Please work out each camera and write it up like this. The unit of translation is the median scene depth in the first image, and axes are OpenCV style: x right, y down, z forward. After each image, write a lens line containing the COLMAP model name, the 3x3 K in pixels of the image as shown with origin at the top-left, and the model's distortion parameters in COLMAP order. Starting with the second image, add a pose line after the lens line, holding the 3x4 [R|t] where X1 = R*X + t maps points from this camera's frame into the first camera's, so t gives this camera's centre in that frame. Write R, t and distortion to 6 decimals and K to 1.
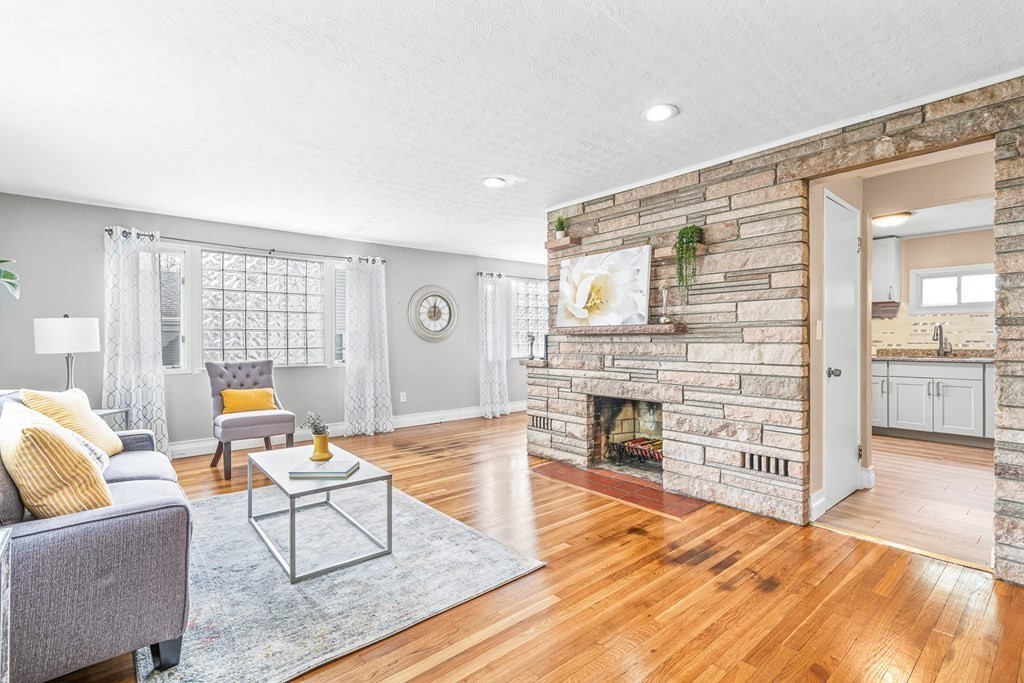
lens RADIAL K [[480.7, 0, 517.4], [0, 480.7, 341.8], [0, 0, 1]] dist [0.010798, -0.003417]
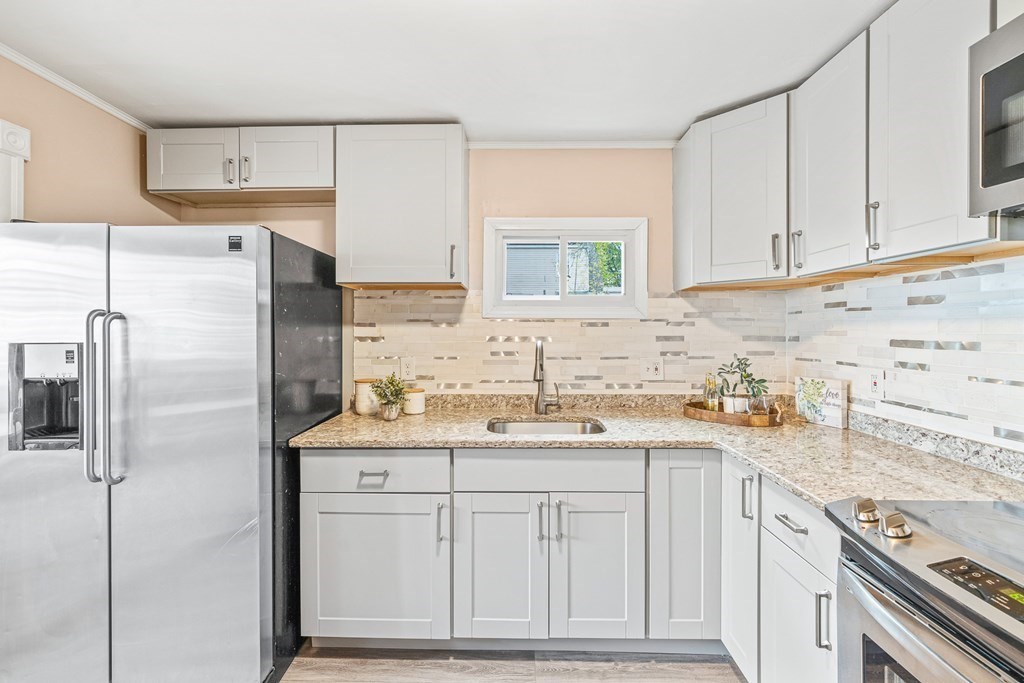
lens RADIAL K [[457.7, 0, 510.2], [0, 457.7, 330.7], [0, 0, 1]] dist [0.001379, 0.000003]
pose [[0.674251, 0.005245, 0.738484, 0.544581], [-0.000712, 0.999979, -0.006452, -0.043445], [-0.738502, 0.003825, 0.674241, 0.737270]]
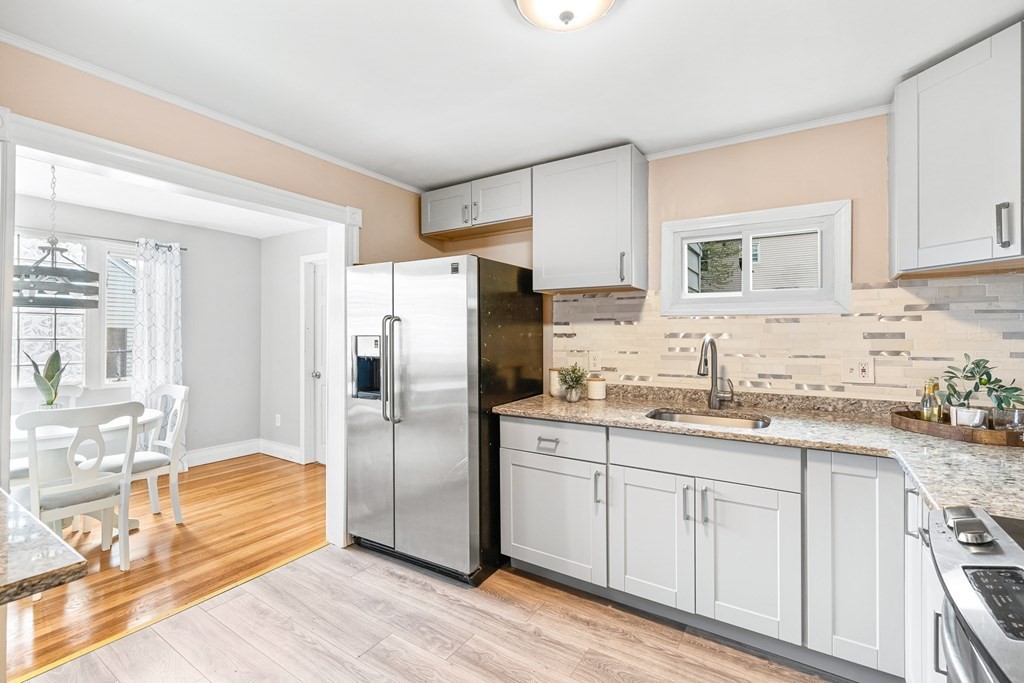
lens RADIAL K [[457.7, 0, 512.4], [0, 457.7, 332.8], [0, 0, 1]] dist [0.001379, 0.000003]
pose [[0.960947, 0.003044, 0.276715, 0.574417], [-0.002060, 0.999990, -0.003845, -0.038925], [-0.276724, 0.003125, 0.960944, 0.638806]]
